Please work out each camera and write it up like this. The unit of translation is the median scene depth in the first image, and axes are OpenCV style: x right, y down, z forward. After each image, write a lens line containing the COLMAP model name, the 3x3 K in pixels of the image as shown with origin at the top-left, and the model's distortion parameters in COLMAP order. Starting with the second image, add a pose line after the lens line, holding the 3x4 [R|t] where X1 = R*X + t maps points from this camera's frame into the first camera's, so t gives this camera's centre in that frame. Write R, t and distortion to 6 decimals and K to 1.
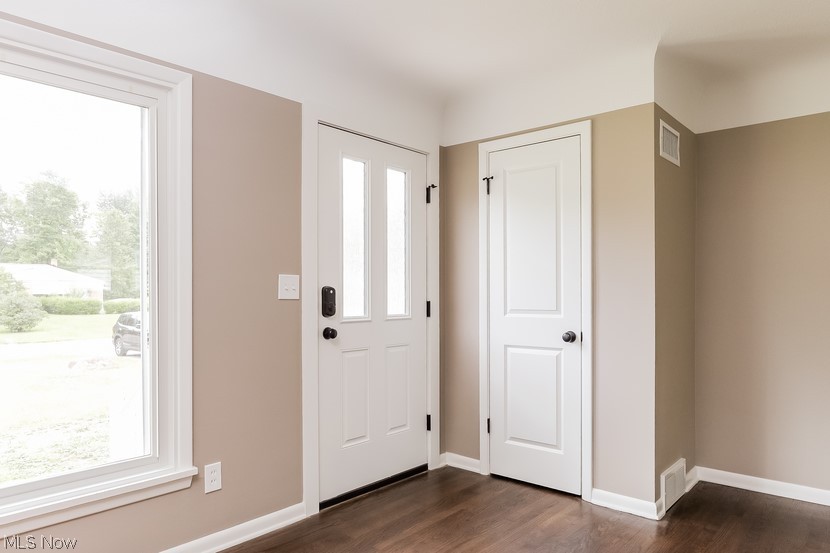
lens RADIAL K [[539.1, 0, 428.1], [0, 539.1, 281.7], [0, 0, 1]] dist [-0.002093, 0.000776]
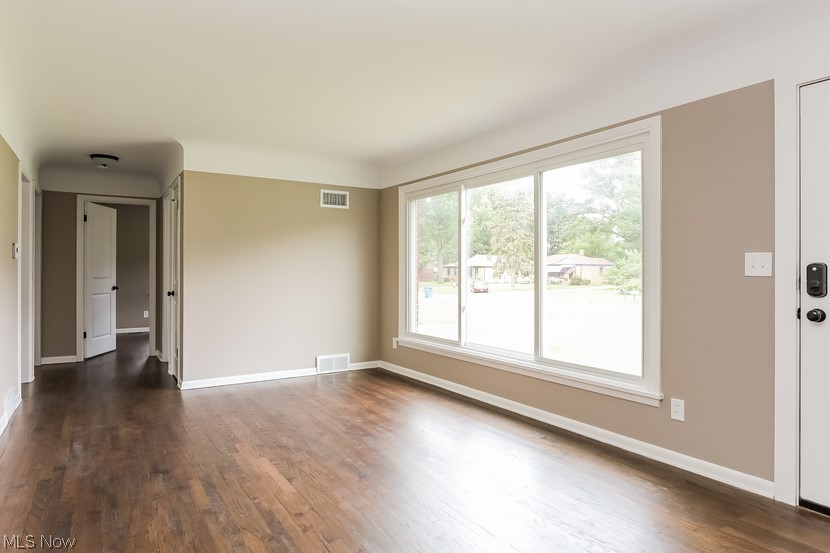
lens RADIAL K [[497.2, 0, 414.4], [0, 497.2, 278.7], [0, 0, 1]] dist [0.026655, -0.002121]
pose [[-0.282350, 0.015970, -0.959179, 0.737055], [0.022211, 0.999702, 0.010106, 0.011542], [0.959054, -0.018451, -0.282620, 0.565146]]
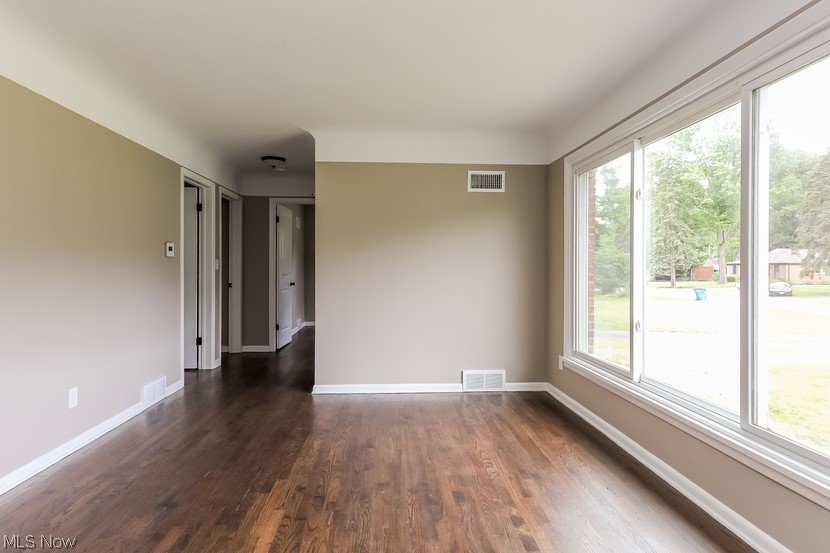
lens RADIAL K [[497.2, 0, 414.4], [0, 497.2, 274.3], [0, 0, 1]] dist [0.026655, -0.002121]
pose [[-0.706837, 0.008156, -0.707330, 0.267041], [0.014870, 0.999884, -0.003331, 0.014047], [0.707221, -0.012873, -0.706876, 0.683827]]
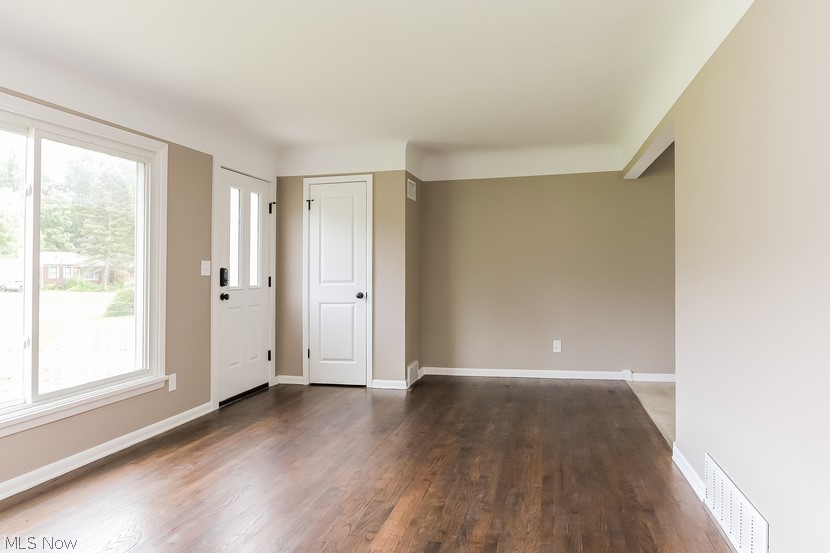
lens RADIAL K [[565.2, 0, 410.8], [0, 565.2, 269.5], [0, 0, 1]] dist [0.050834, -0.001050]
pose [[0.889371, -0.008608, 0.457104, -0.432425], [0.001169, 0.999862, 0.016553, -0.012461], [-0.457184, -0.014187, 0.889259, -0.712592]]
